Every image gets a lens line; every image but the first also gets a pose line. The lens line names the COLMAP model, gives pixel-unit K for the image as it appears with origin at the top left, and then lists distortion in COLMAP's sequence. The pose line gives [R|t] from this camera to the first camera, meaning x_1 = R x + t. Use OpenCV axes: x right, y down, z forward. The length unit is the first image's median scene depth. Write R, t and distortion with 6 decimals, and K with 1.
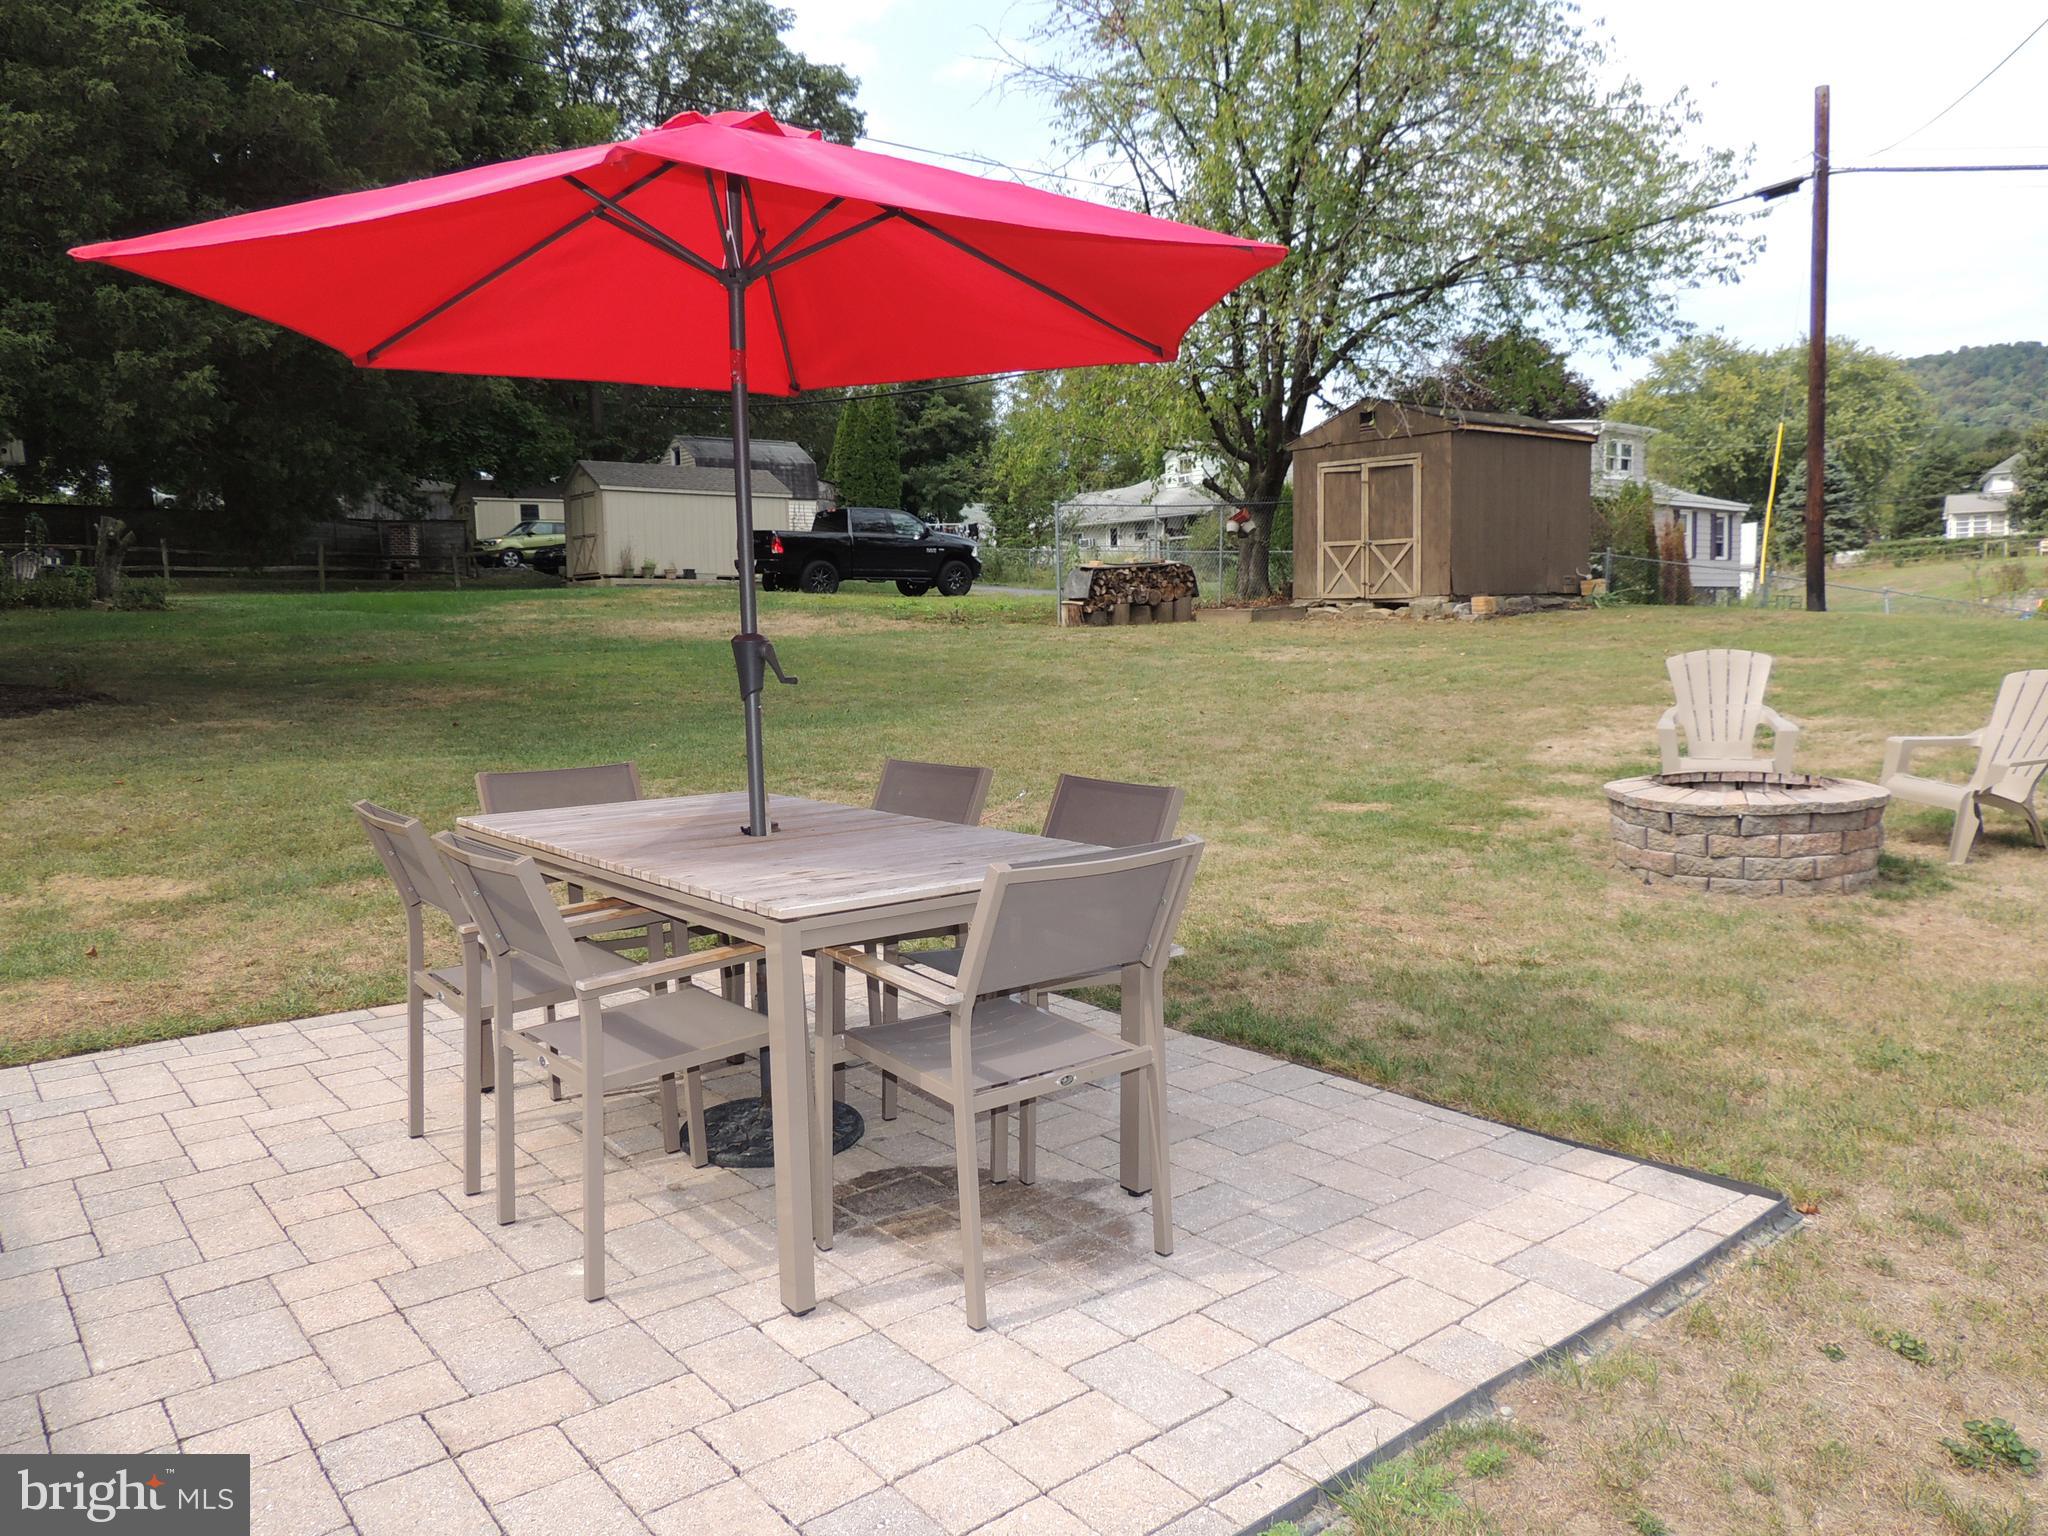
lens RADIAL K [[1423.3, 0, 1020.3], [0, 1423.3, 733.5], [0, 0, 1]] dist [-0.027437, 0.001697]
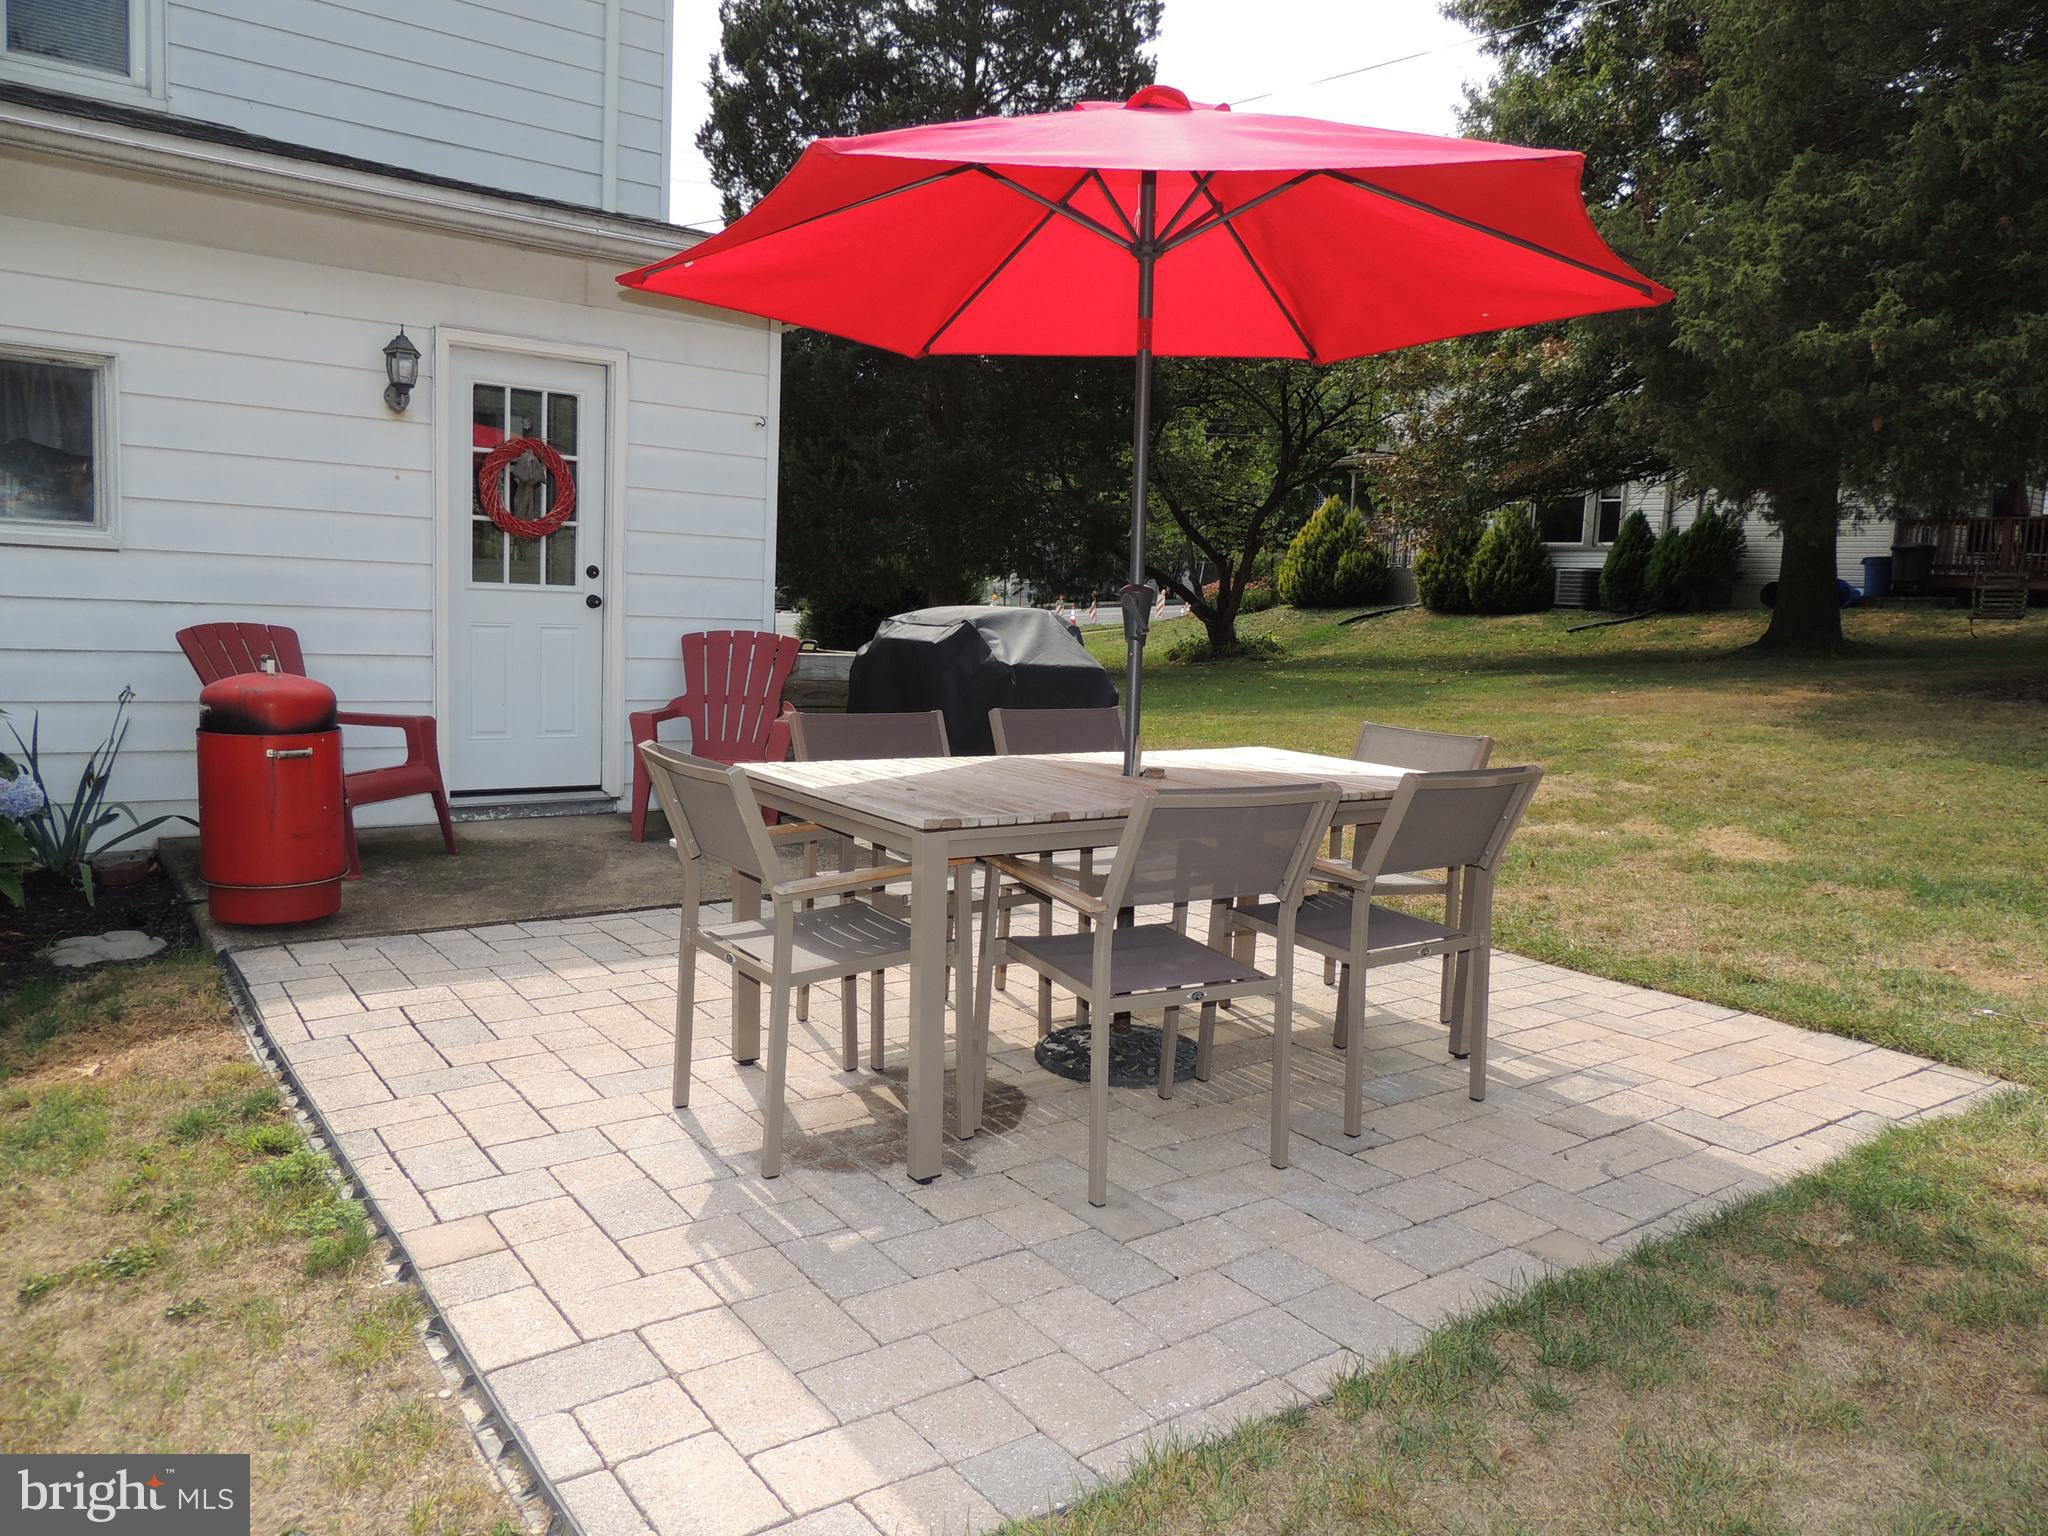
lens RADIAL K [[1423.3, 0, 1020.3], [0, 1423.3, 733.5], [0, 0, 1]] dist [-0.027437, 0.001697]
pose [[-0.032956, 0.116841, -0.992604, 0.931845], [-0.114928, 0.986112, 0.119892, -0.082226], [0.992827, 0.118029, -0.019070, 1.001897]]
